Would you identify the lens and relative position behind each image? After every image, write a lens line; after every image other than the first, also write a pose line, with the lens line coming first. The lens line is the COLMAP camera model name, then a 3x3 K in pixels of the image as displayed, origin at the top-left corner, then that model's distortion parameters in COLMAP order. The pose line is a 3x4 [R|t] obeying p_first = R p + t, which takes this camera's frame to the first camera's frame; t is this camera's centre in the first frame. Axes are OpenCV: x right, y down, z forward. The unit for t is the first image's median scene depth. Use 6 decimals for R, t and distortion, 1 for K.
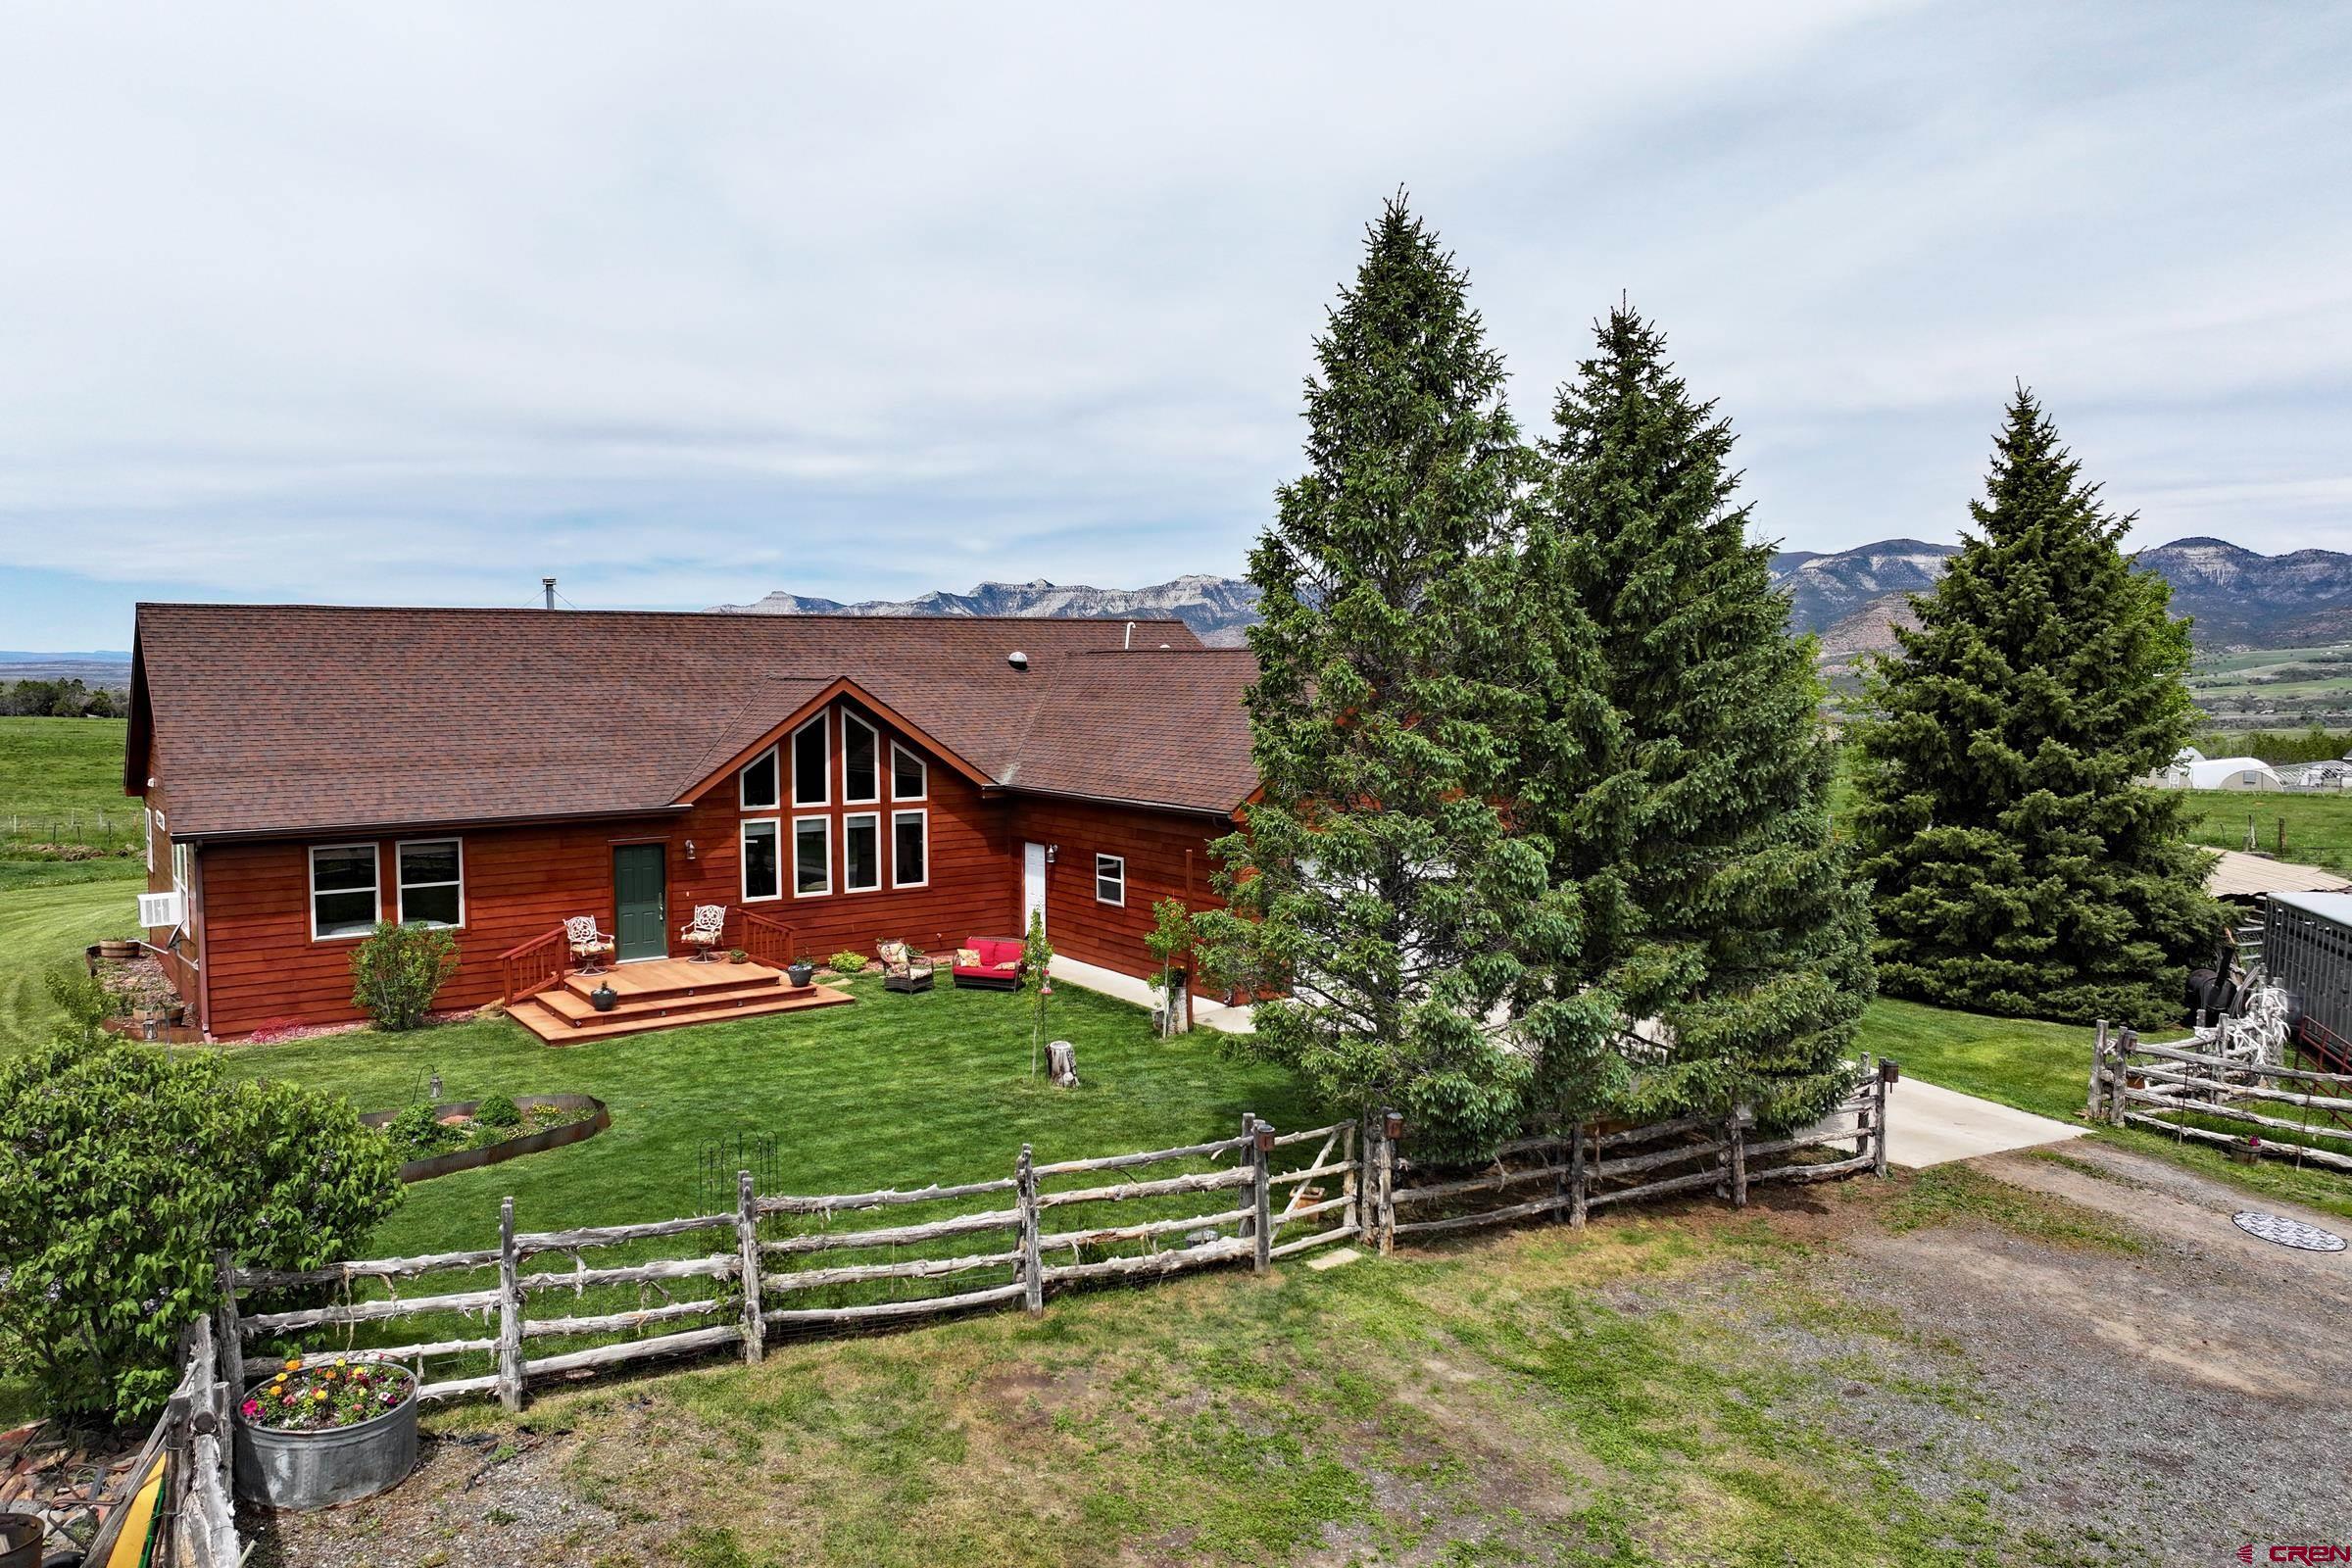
lens RADIAL K [[1646.5, 0, 1176.0], [0, 1646.5, 784.0], [0, 0, 1]] dist [0.006912, 0.003083]
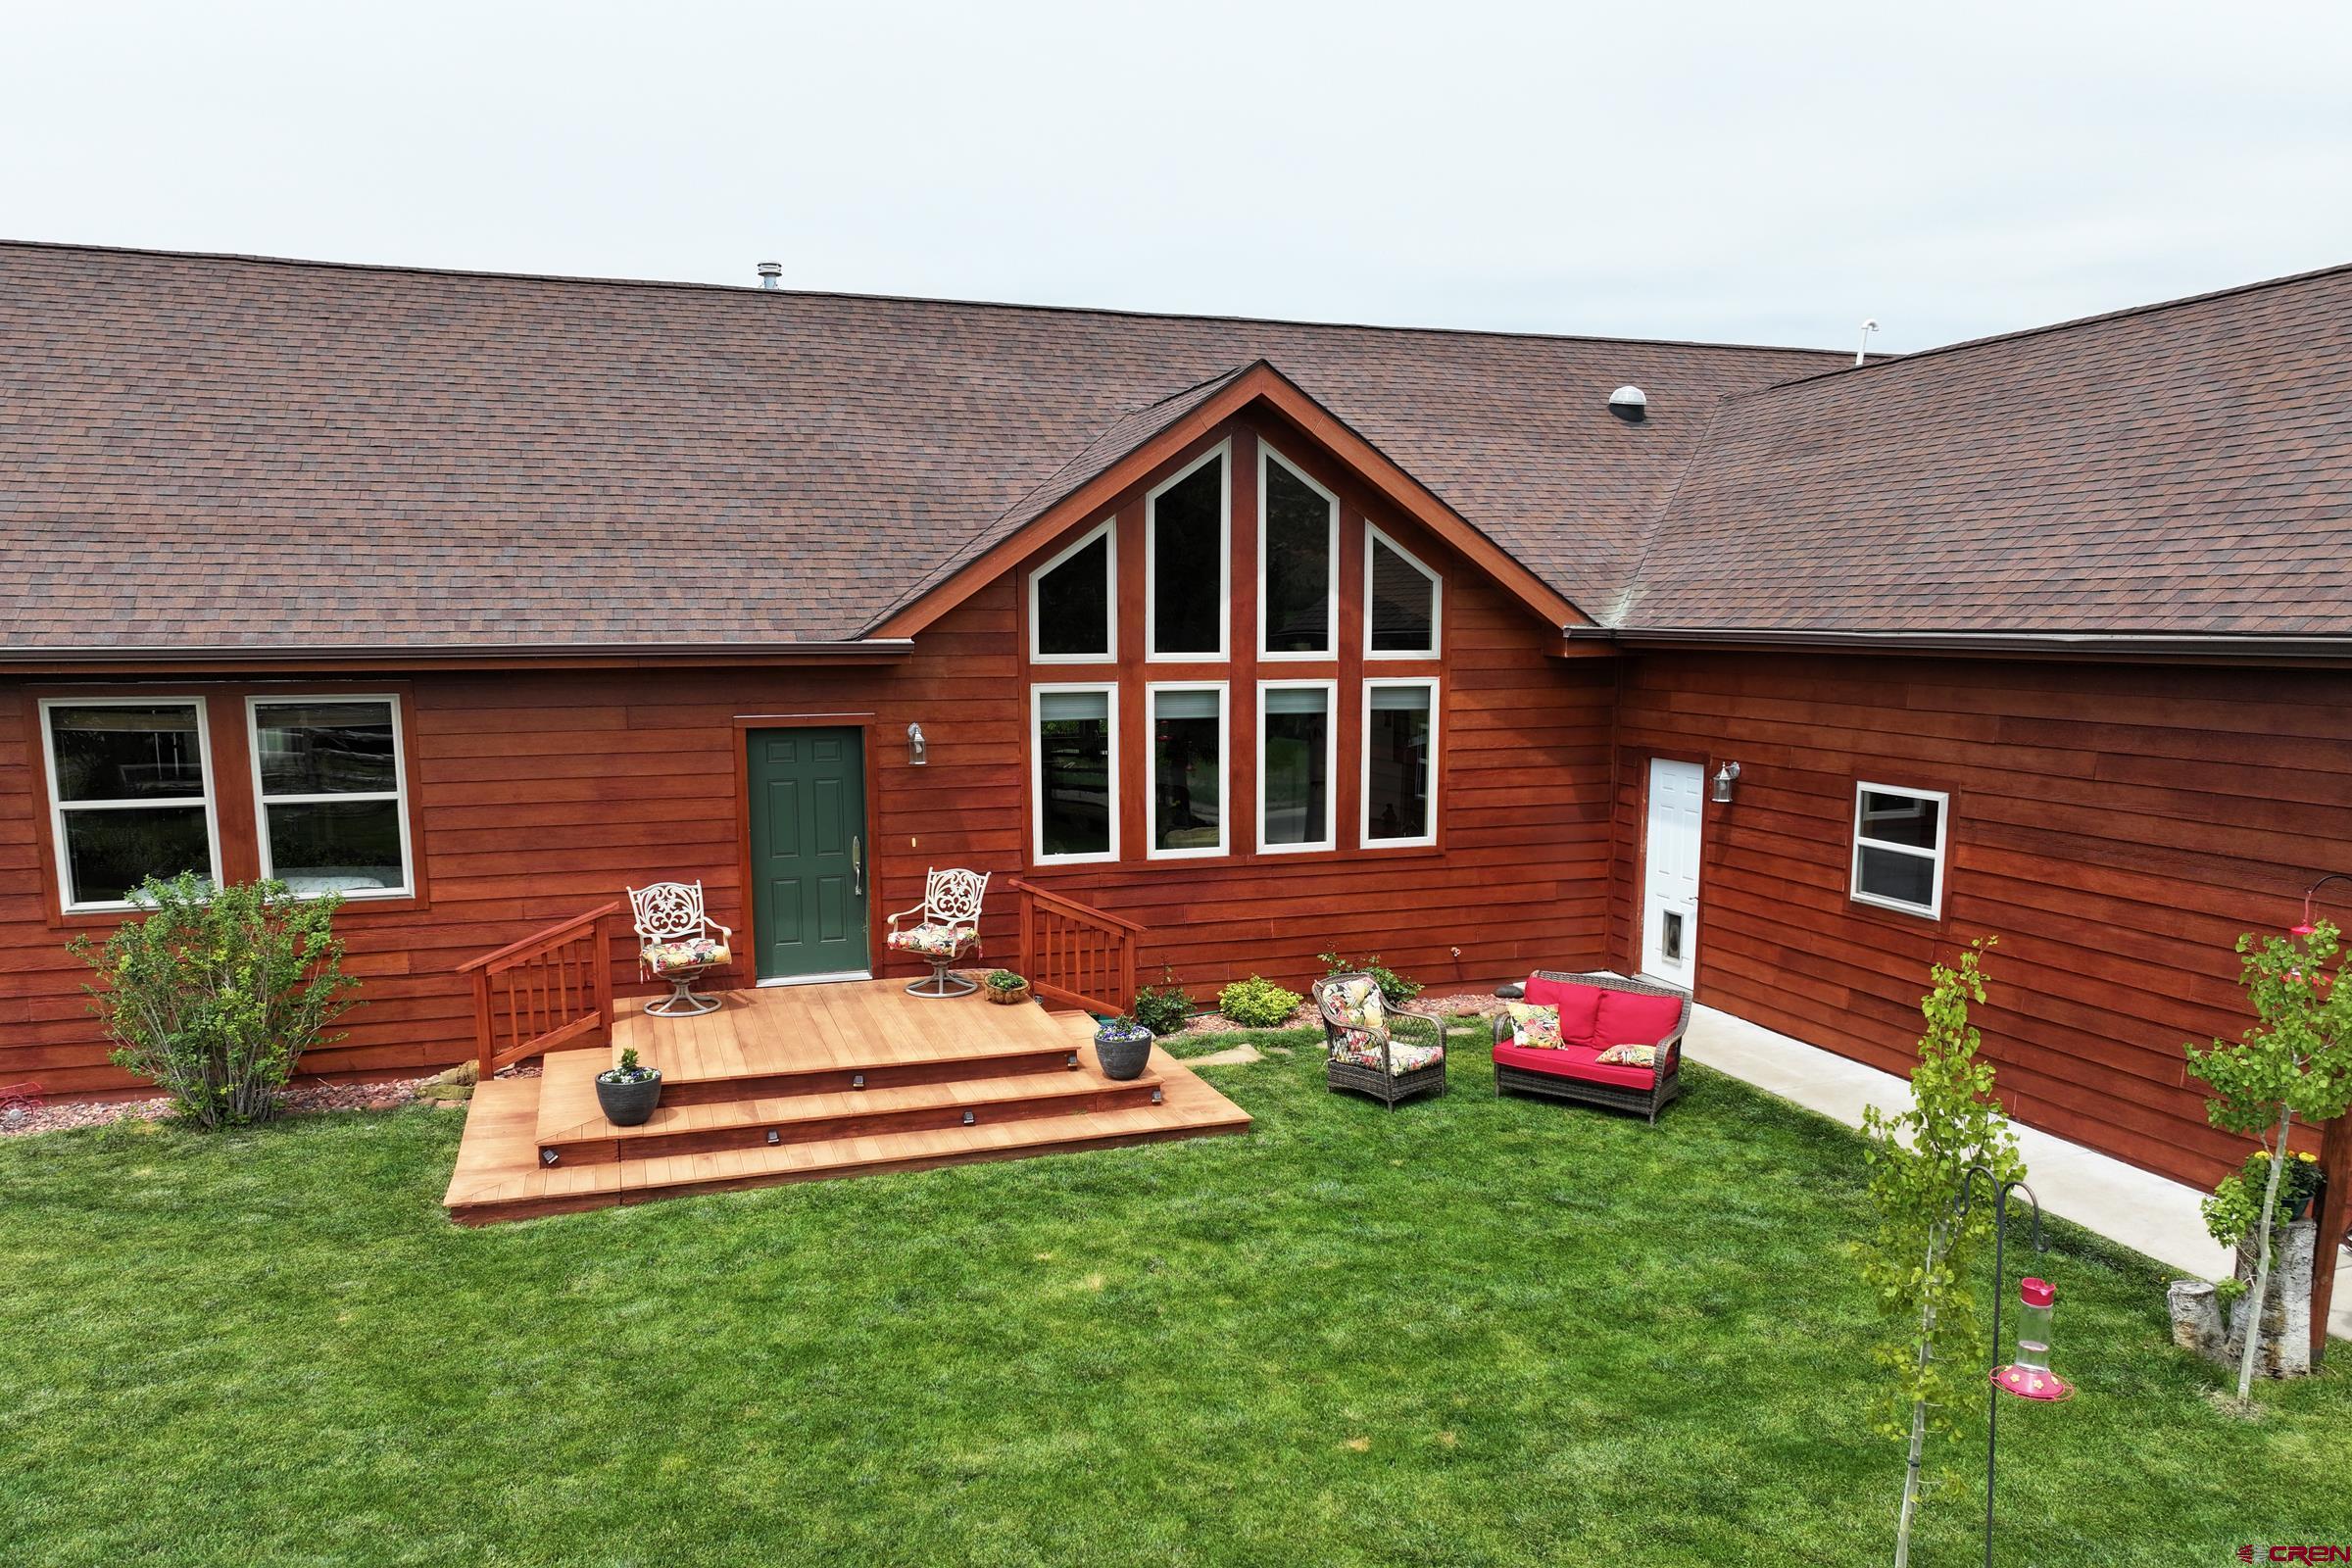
lens RADIAL K [[1646.4, 0, 1178.8], [0, 1646.4, 877.4], [0, 0, 1]] dist [-0.000918, 0.008294]
pose [[0.956504, 0.046187, -0.288041, -0.093669], [-0.022641, 0.996162, 0.084548, 0.036256], [0.290840, -0.074349, 0.953878, 0.584827]]
